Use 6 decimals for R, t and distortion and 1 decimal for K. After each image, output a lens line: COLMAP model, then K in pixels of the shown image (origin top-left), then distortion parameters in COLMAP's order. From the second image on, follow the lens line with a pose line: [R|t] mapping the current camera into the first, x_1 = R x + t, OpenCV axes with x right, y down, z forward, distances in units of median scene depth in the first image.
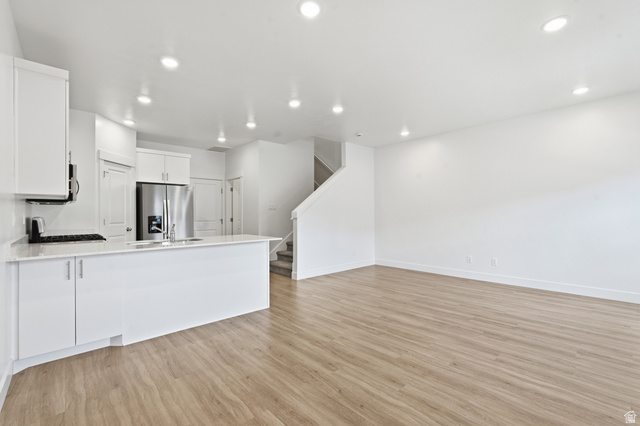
lens RADIAL K [[286.2, 0, 317.5], [0, 286.2, 212.7], [0, 0, 1]] dist [-0.008421, 0.002575]
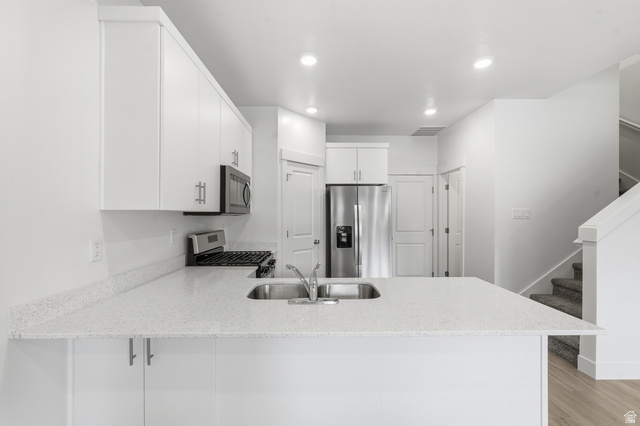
lens RADIAL K [[286.2, 0, 320.6], [0, 286.2, 212.8], [0, 0, 1]] dist [-0.008421, 0.002575]
pose [[0.754865, 0.000614, -0.655880, -0.123813], [0.001006, 0.999997, 0.002094, -0.032404], [0.655879, -0.002241, 0.754863, 0.442331]]
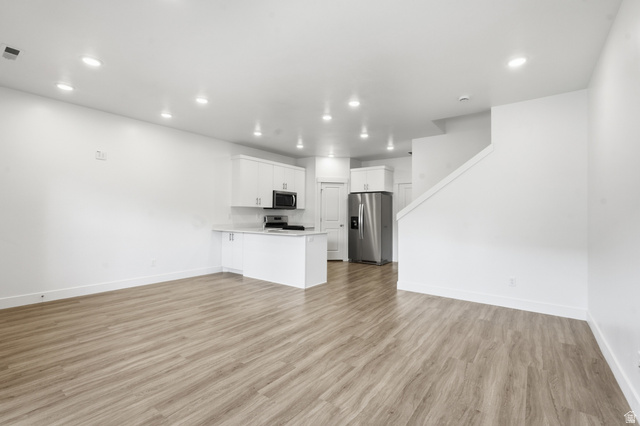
lens RADIAL K [[286.2, 0, 315.2], [0, 286.2, 214.3], [0, 0, 1]] dist [-0.008421, 0.002575]
pose [[0.183598, 0.006225, -0.982982, 0.921031], [-0.006689, 0.999965, 0.005083, -0.007049], [0.982979, 0.005642, 0.183633, 0.682969]]
